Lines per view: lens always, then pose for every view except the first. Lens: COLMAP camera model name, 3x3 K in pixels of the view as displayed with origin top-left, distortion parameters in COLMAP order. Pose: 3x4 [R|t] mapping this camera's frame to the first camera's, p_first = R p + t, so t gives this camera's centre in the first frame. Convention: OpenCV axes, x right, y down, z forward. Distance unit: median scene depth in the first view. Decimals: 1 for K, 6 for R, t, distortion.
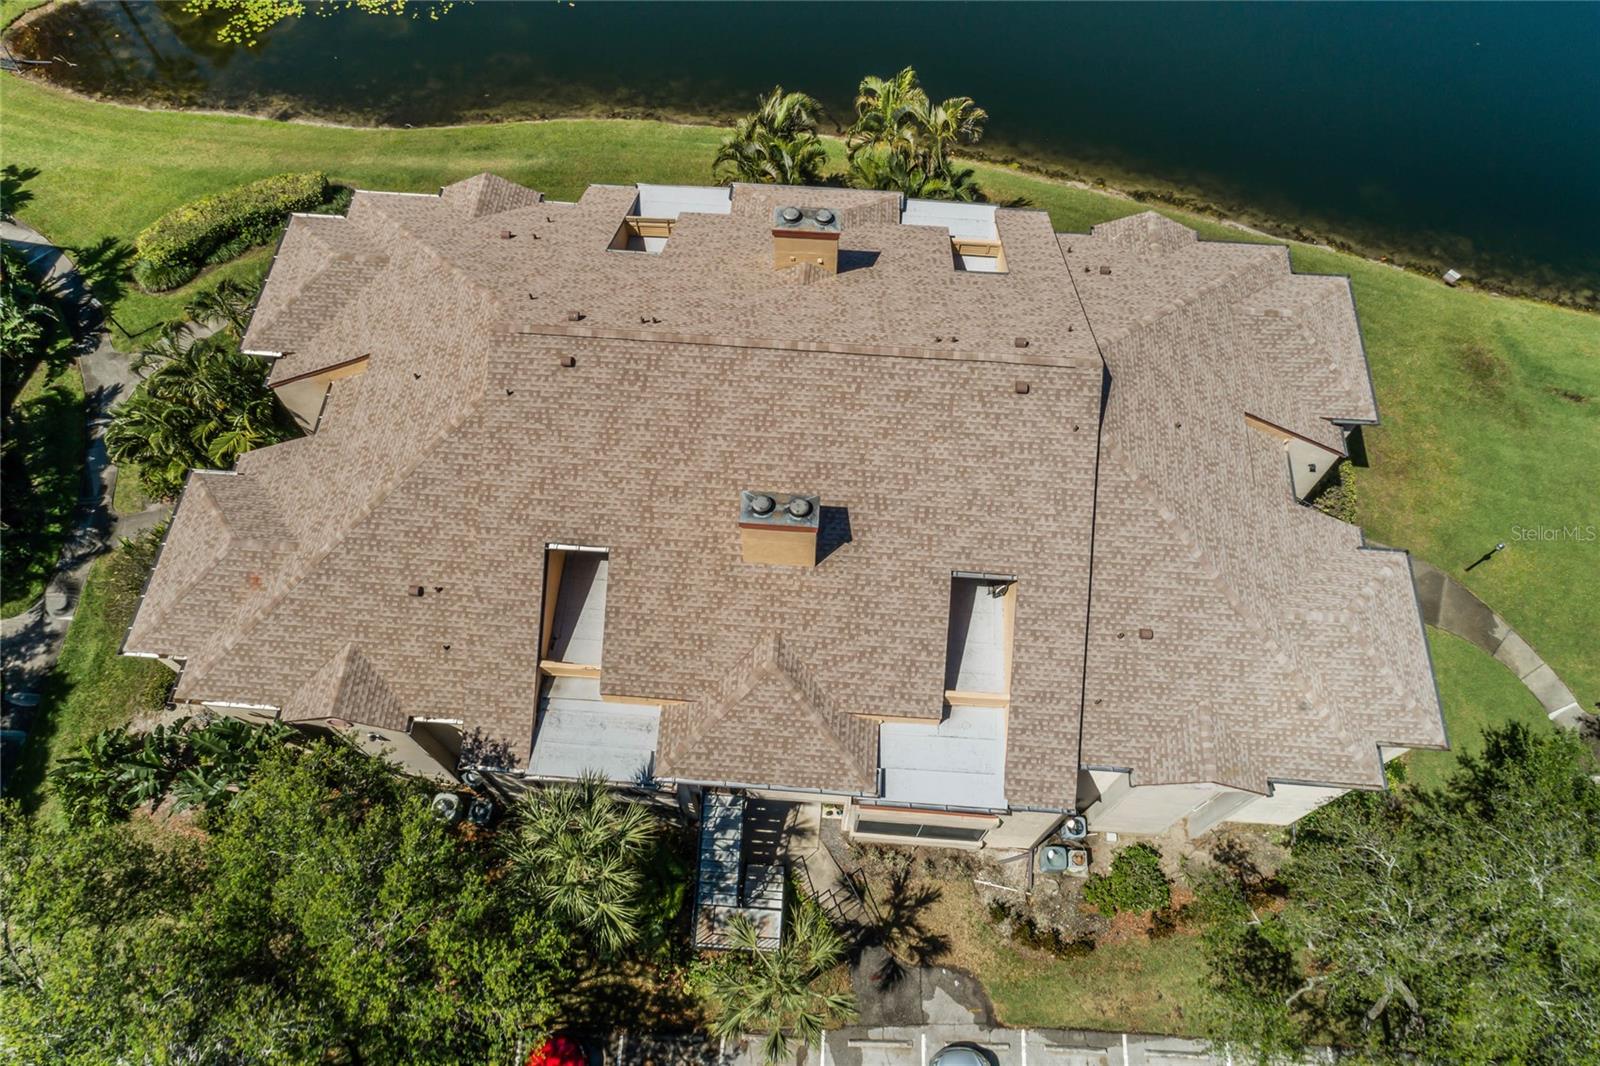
lens RADIAL K [[1095.0, 0, 800.0], [0, 1095.0, 533.0], [0, 0, 1]] dist [-0.009745, 0.005613]
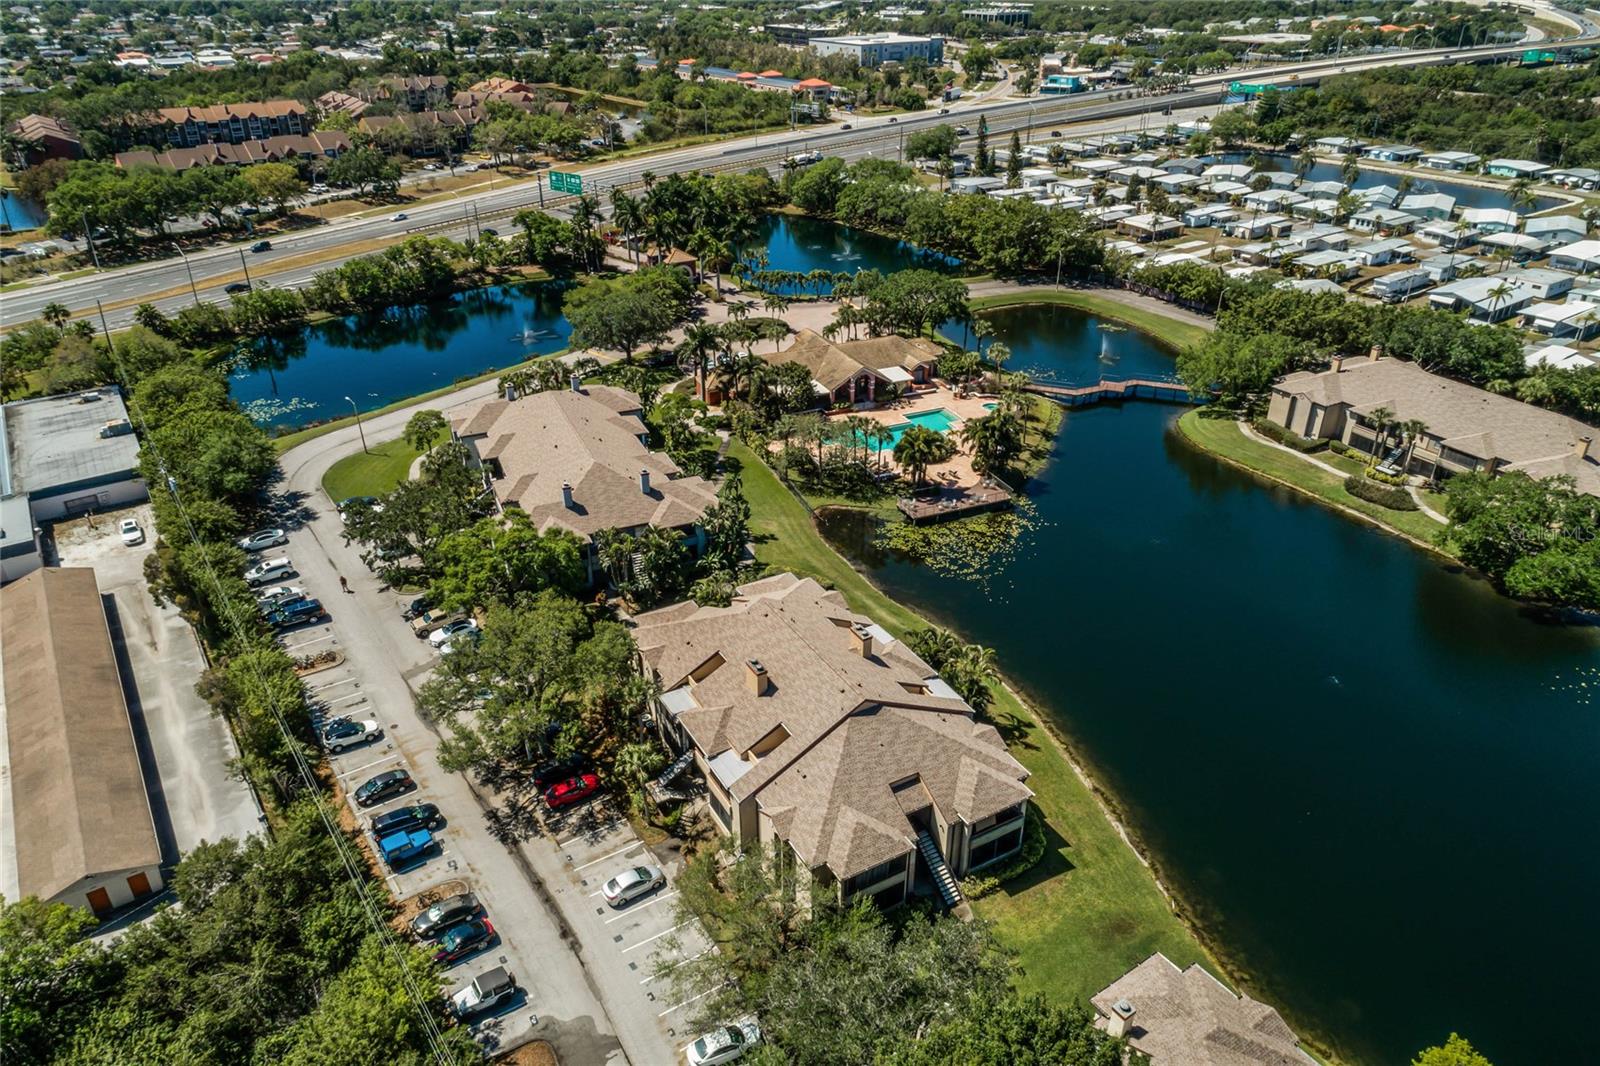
lens RADIAL K [[1095.0, 0, 800.0], [0, 1095.0, 533.0], [0, 0, 1]] dist [-0.009745, 0.005613]
pose [[0.550528, 0.391647, -0.737246, 1.597110], [-0.733317, 0.648913, -0.202873, 0.198998], [0.398954, 0.652322, 0.644447, -0.877344]]
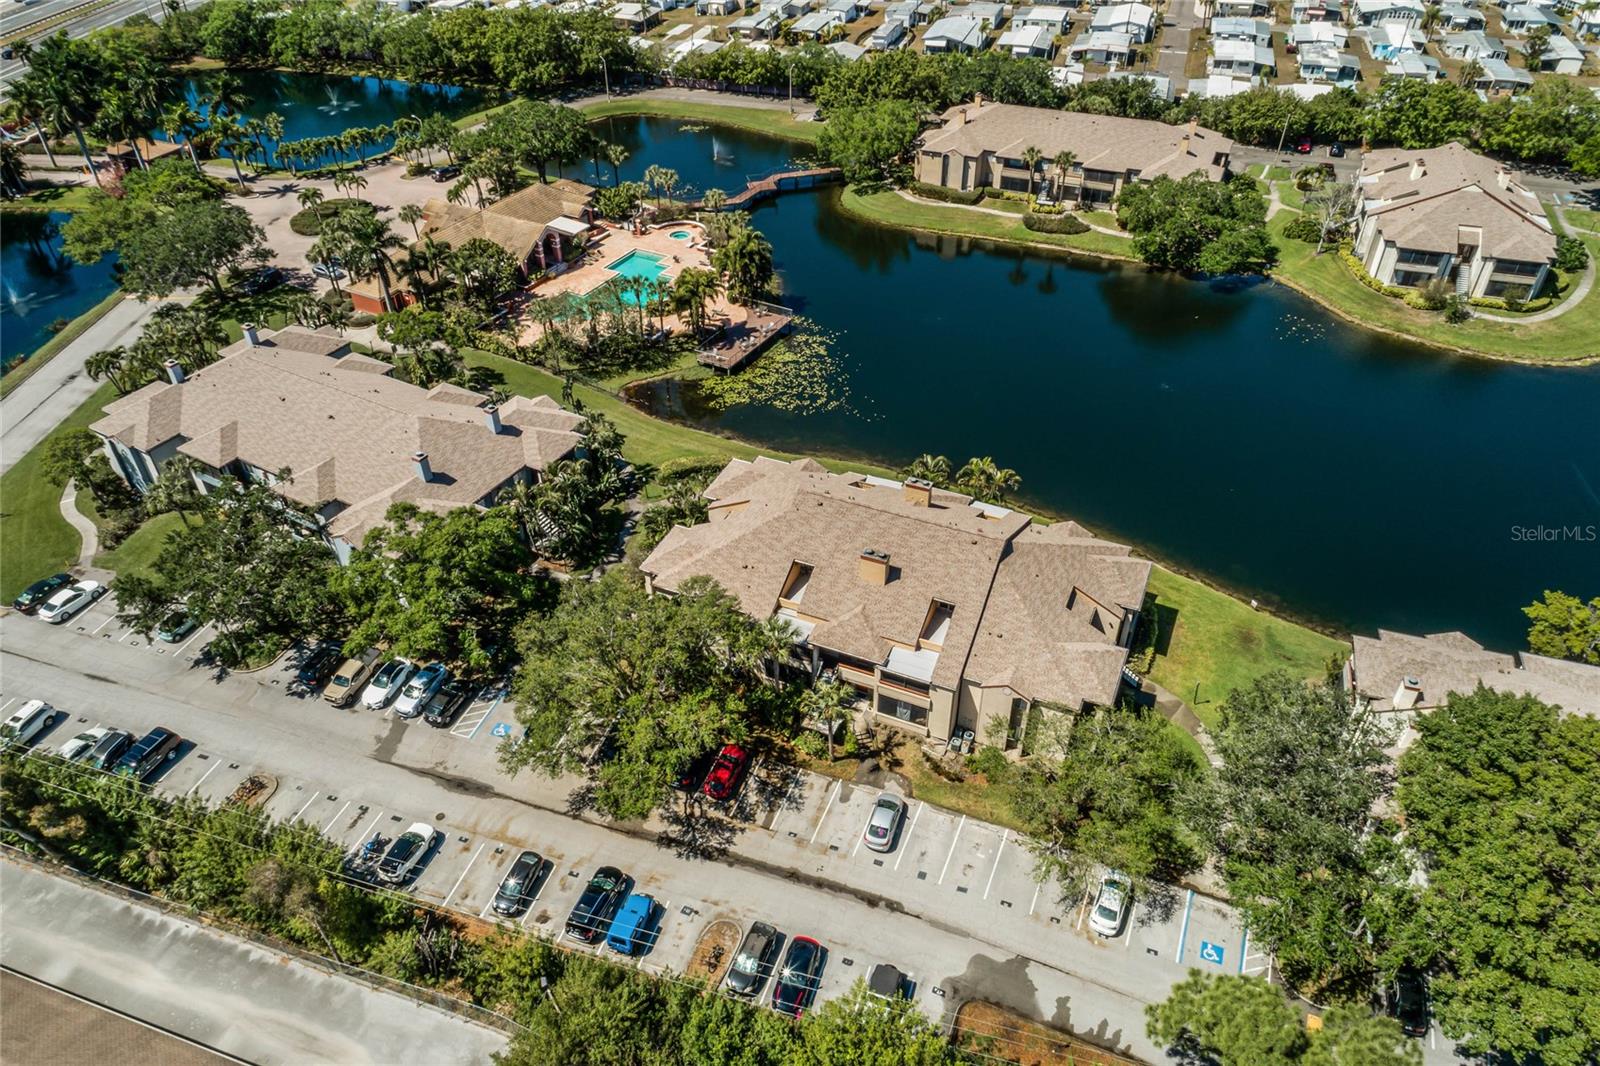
lens RADIAL K [[1095.0, 0, 800.0], [0, 1095.0, 533.0], [0, 0, 1]] dist [-0.009745, 0.005613]
pose [[0.942350, 0.196572, -0.270808, 0.407572], [-0.289543, 0.884683, -0.365377, 0.750108], [0.167757, 0.422723, 0.890597, -1.171181]]
